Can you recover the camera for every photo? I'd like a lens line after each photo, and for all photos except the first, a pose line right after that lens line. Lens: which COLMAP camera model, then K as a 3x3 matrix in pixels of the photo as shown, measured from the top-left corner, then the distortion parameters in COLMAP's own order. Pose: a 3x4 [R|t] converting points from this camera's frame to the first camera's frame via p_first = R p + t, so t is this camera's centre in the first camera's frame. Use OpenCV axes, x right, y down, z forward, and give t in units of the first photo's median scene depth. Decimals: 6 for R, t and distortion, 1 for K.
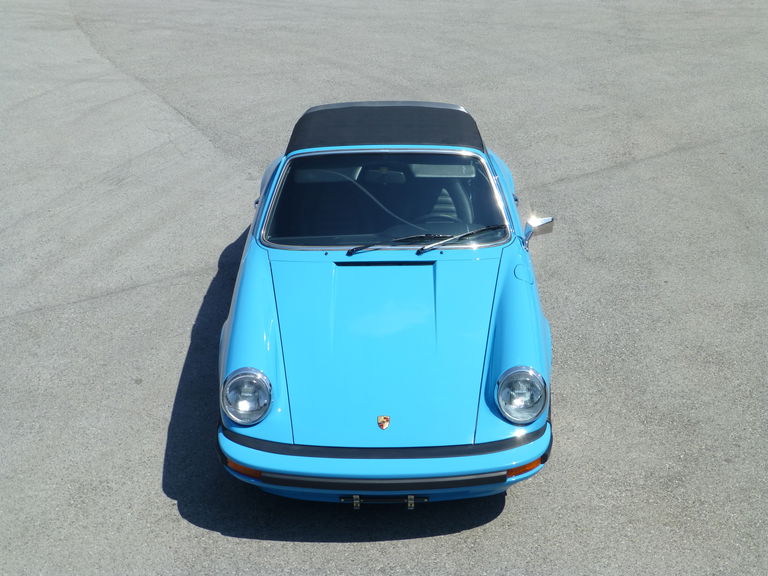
lens RADIAL K [[1162.6, 0, 384.0], [0, 1162.6, 288.0], [0, 0, 1]] dist [-0.049637, -0.050951]
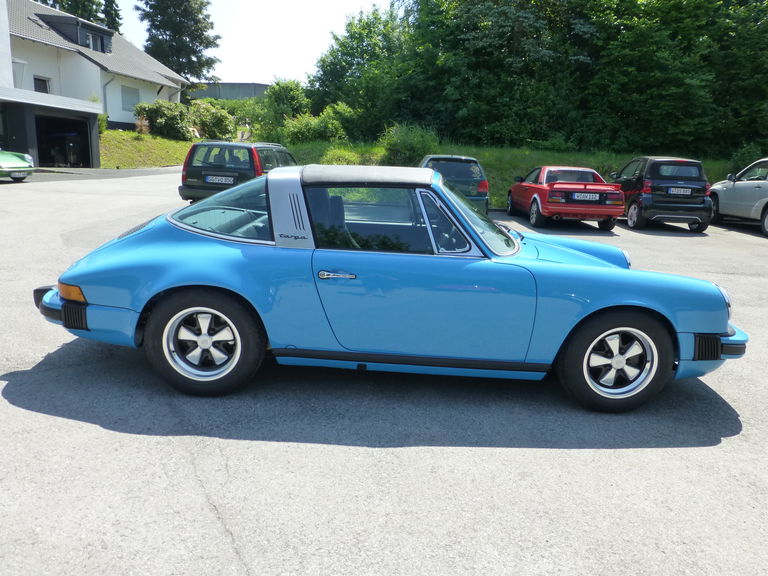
lens RADIAL K [[553.6, 0, 384.0], [0, 553.6, 288.0], [0, 0, 1]] dist [-0.024108, 0.001926]
pose [[-0.022926, -0.224953, 0.974100, -0.681699], [0.380432, 0.899090, 0.216584, -0.187087], [-0.924525, 0.375544, 0.064967, 1.276208]]
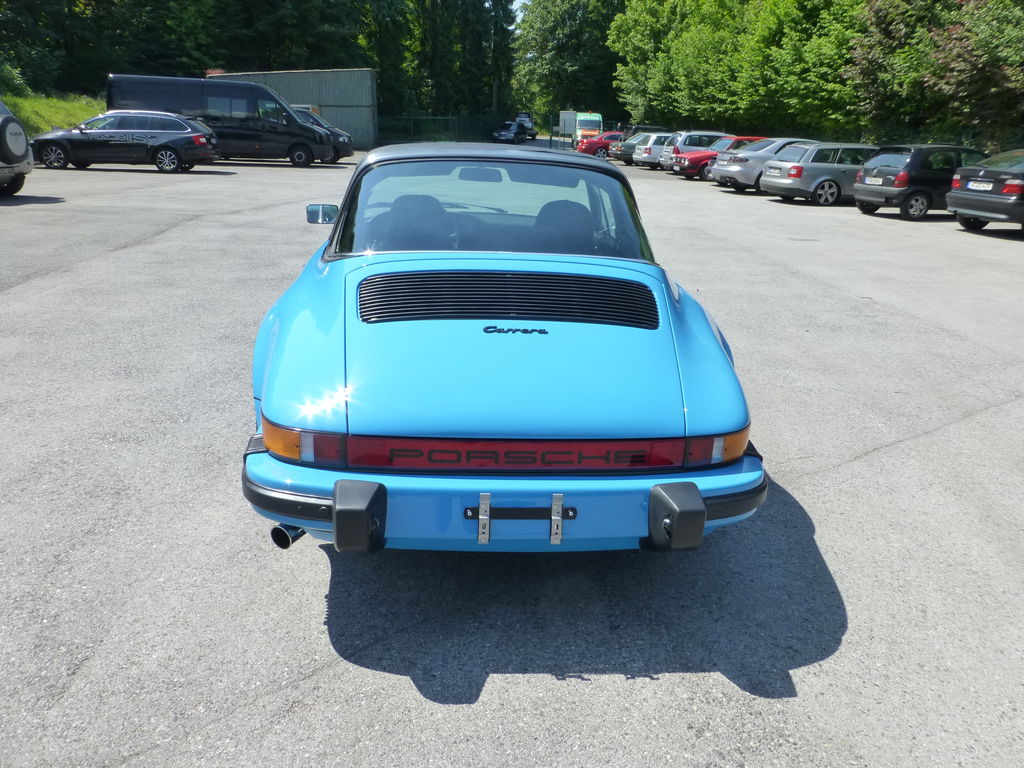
lens RADIAL K [[738.1, 0, 512.0], [0, 738.1, 384.0], [0, 0, 1]] dist [-0.024108, 0.001926]
pose [[-0.994520, 0.001723, -0.104532, 0.047084], [-0.071012, 0.722685, 0.687520, -0.466645], [0.076729, 0.691175, -0.718602, 1.873653]]
